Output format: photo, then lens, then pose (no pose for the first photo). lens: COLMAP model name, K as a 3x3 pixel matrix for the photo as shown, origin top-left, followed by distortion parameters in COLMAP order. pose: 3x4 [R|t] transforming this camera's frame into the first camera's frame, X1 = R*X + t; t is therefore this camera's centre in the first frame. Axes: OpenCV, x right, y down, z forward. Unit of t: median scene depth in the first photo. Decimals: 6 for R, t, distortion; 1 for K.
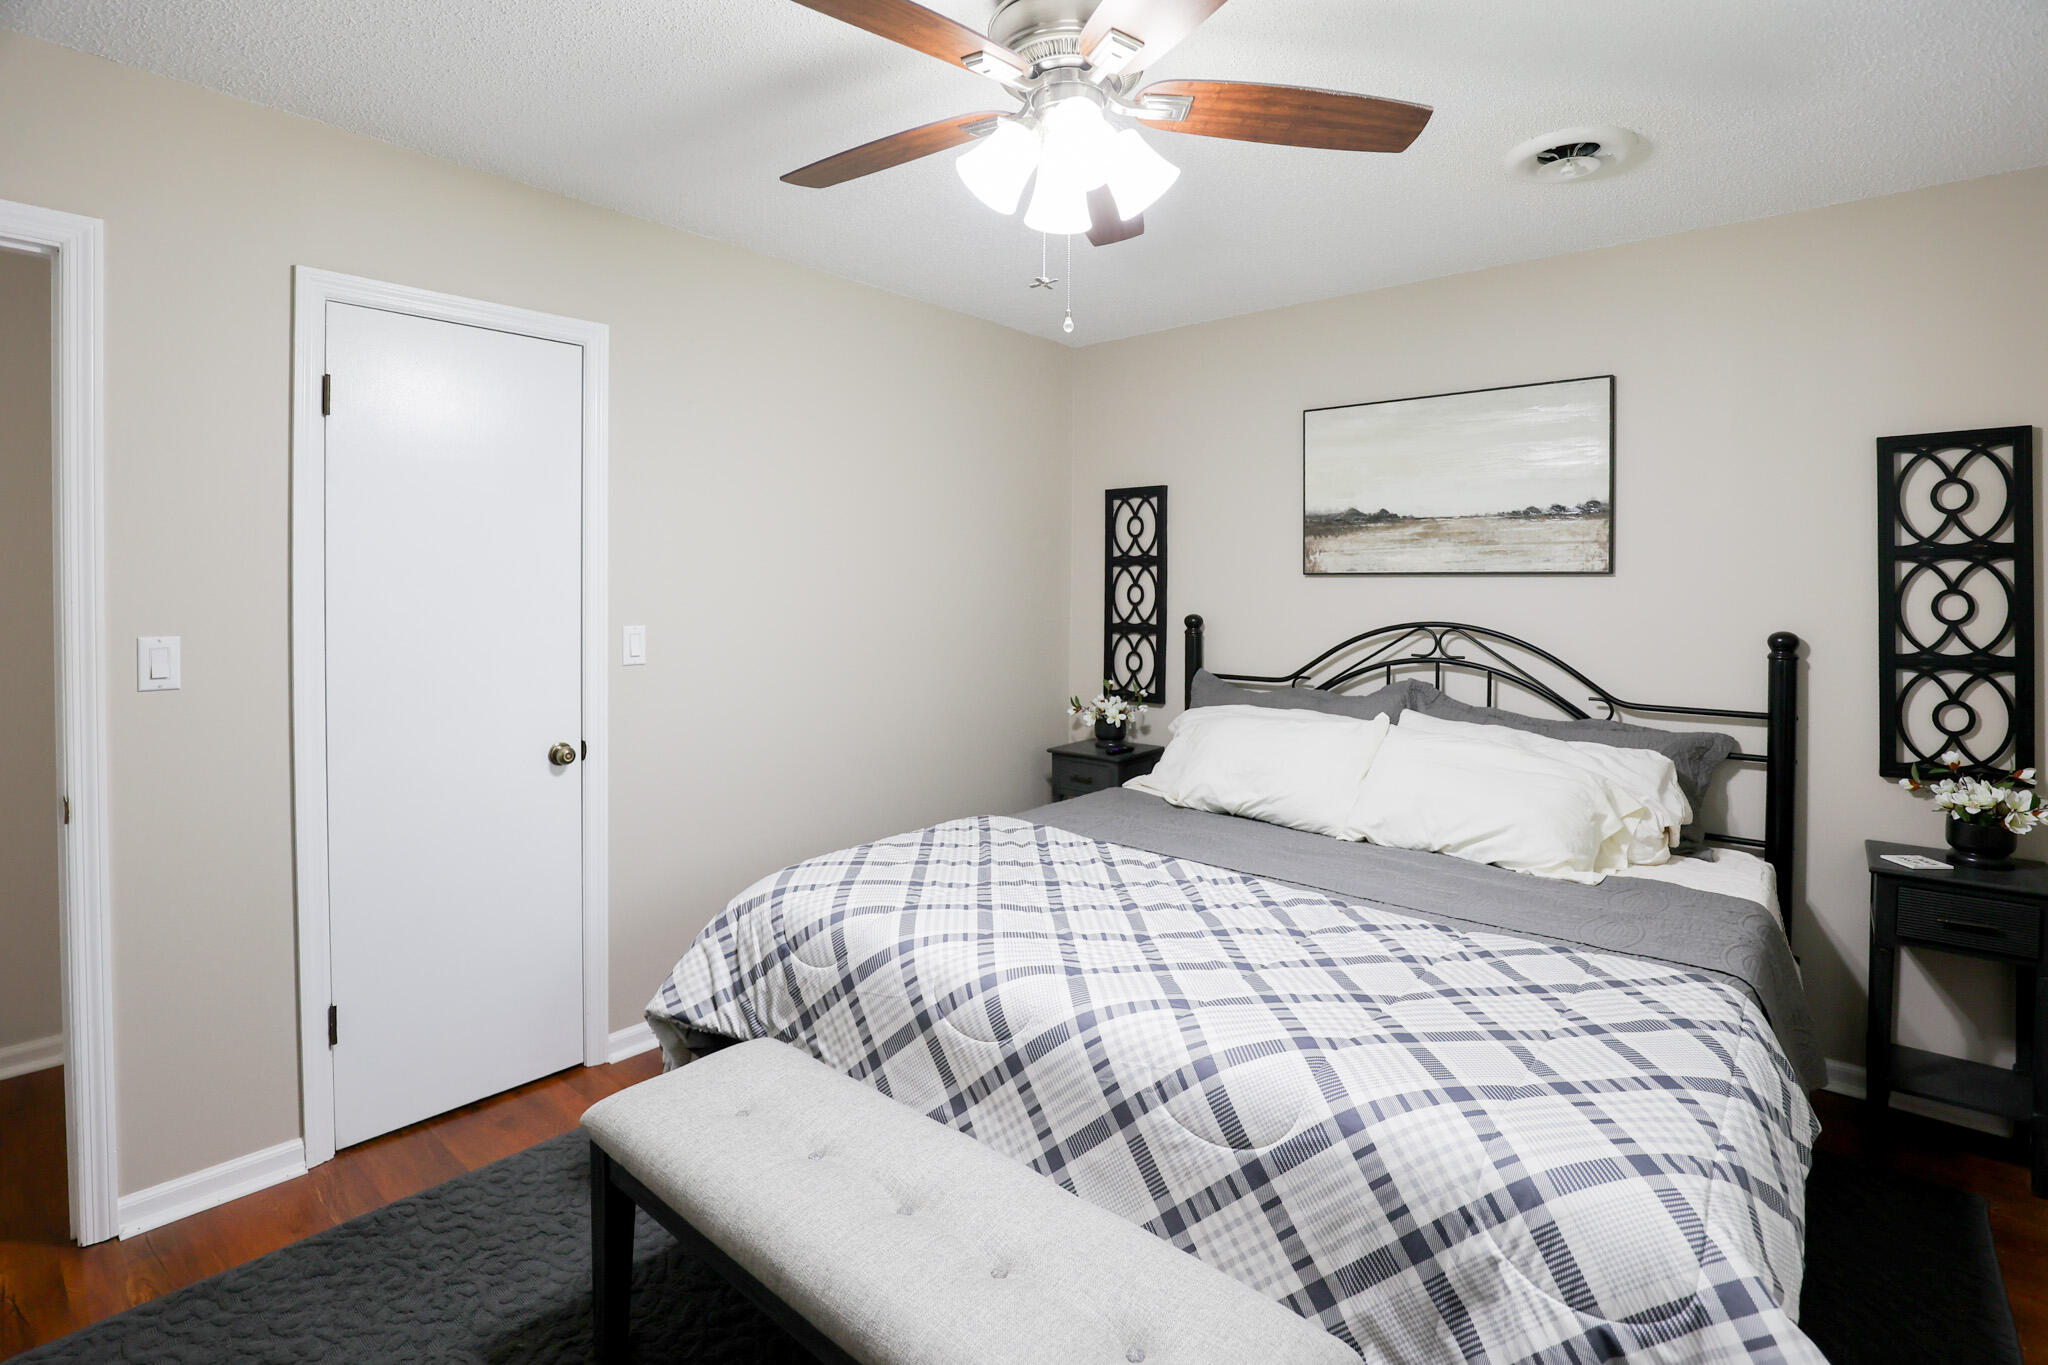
lens RADIAL K [[981.2, 0, 1030.3], [0, 981.2, 600.4], [0, 0, 1]] dist [-0.000907, -0.018200]
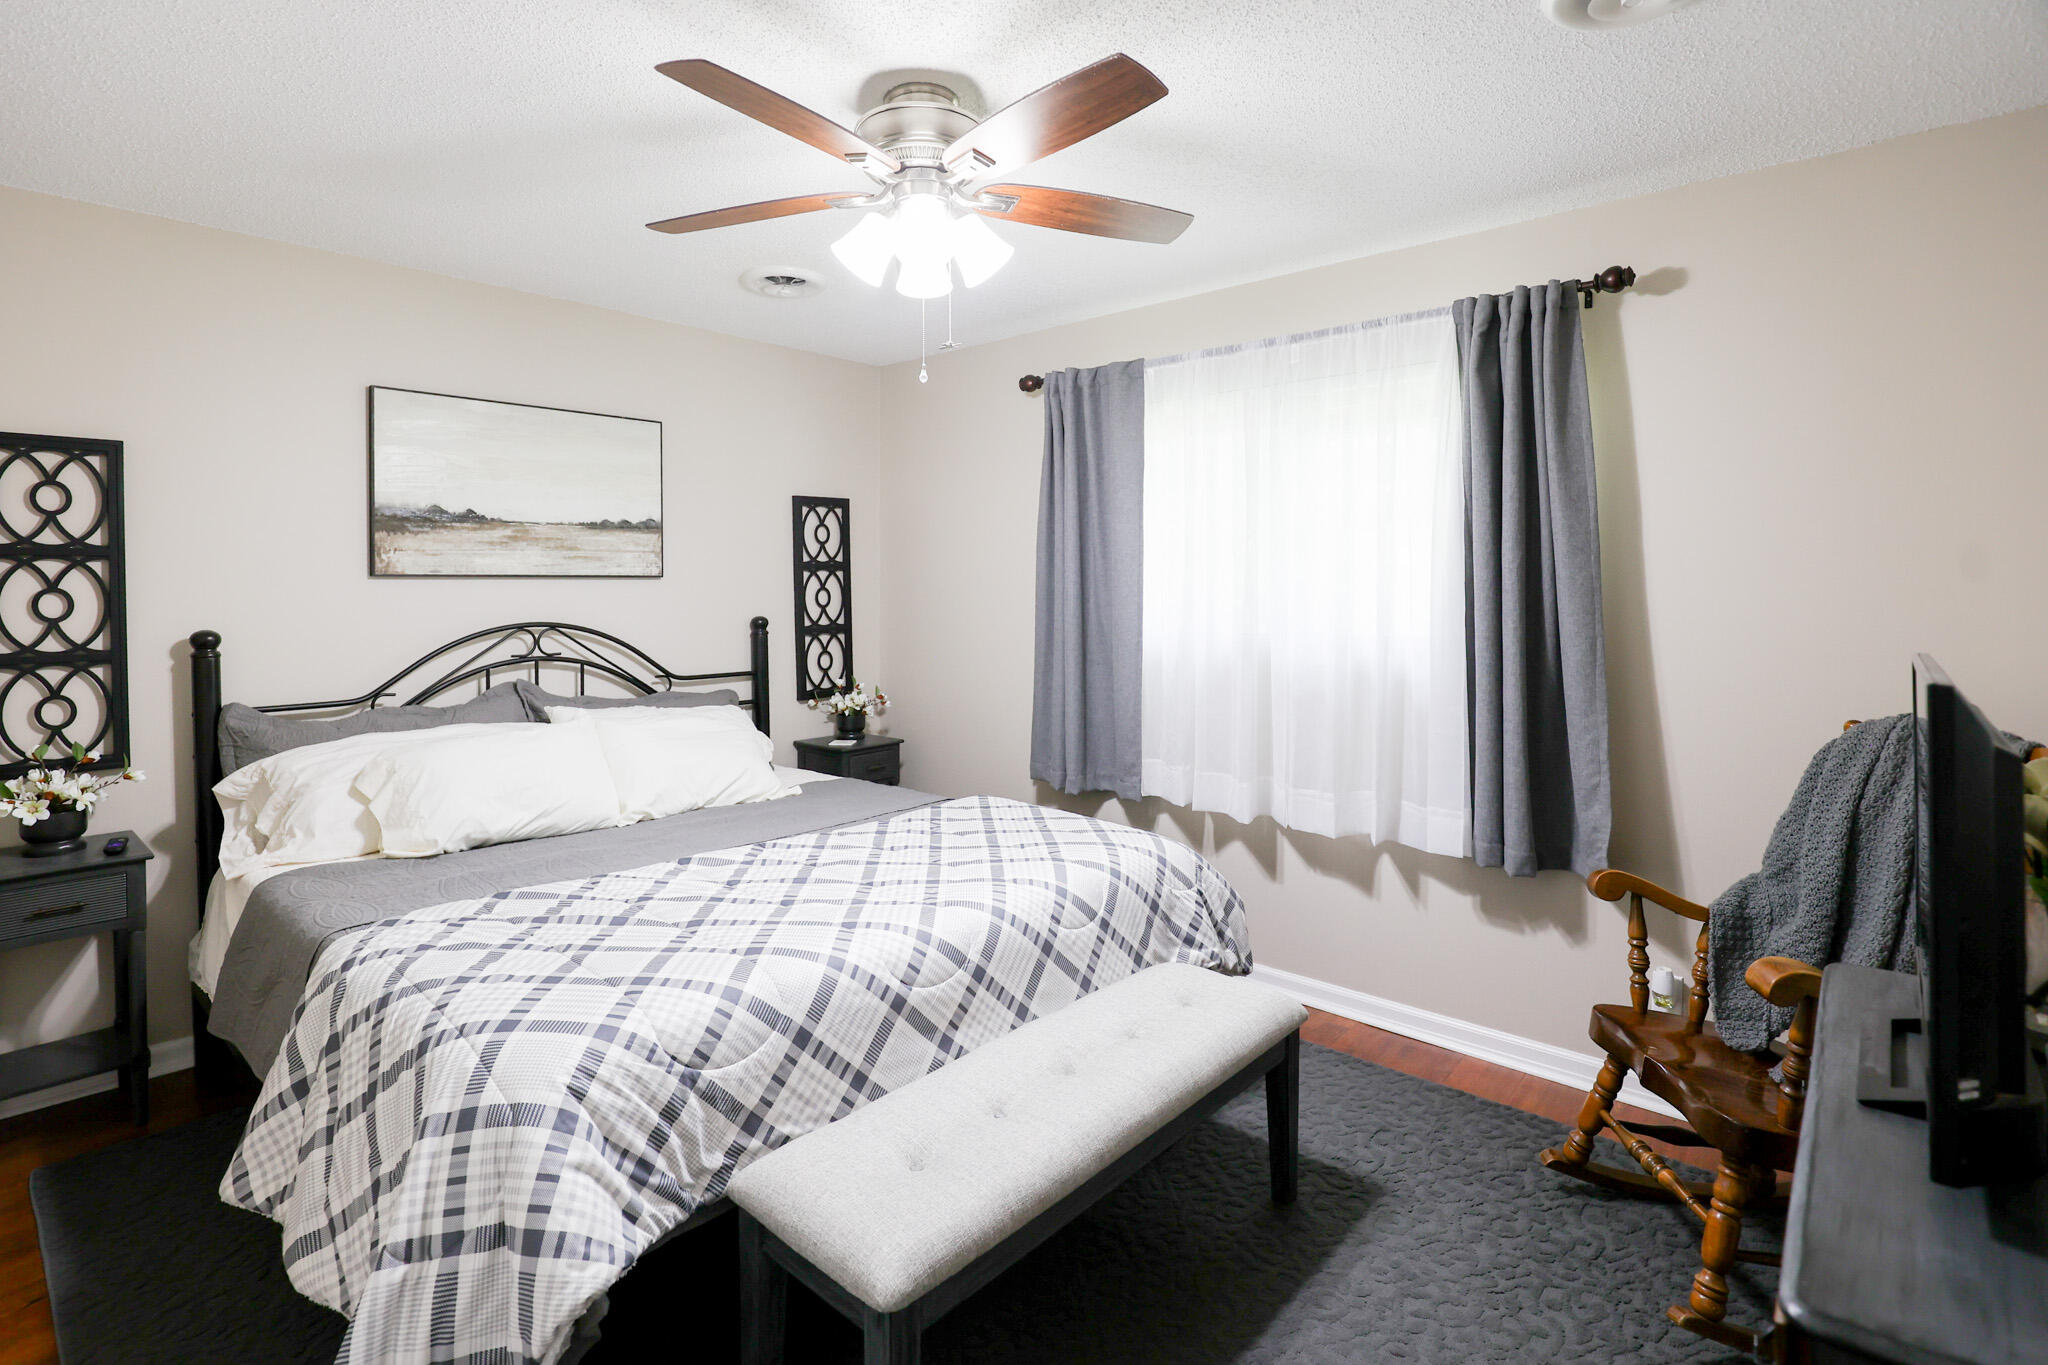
lens RADIAL K [[981.2, 0, 1030.3], [0, 981.2, 600.4], [0, 0, 1]] dist [-0.000907, -0.018200]
pose [[0.020000, -0.019338, 0.999613, -0.649357], [0.020018, 0.999620, 0.018938, -0.011107], [-0.999600, 0.019631, 0.020379, 0.469059]]
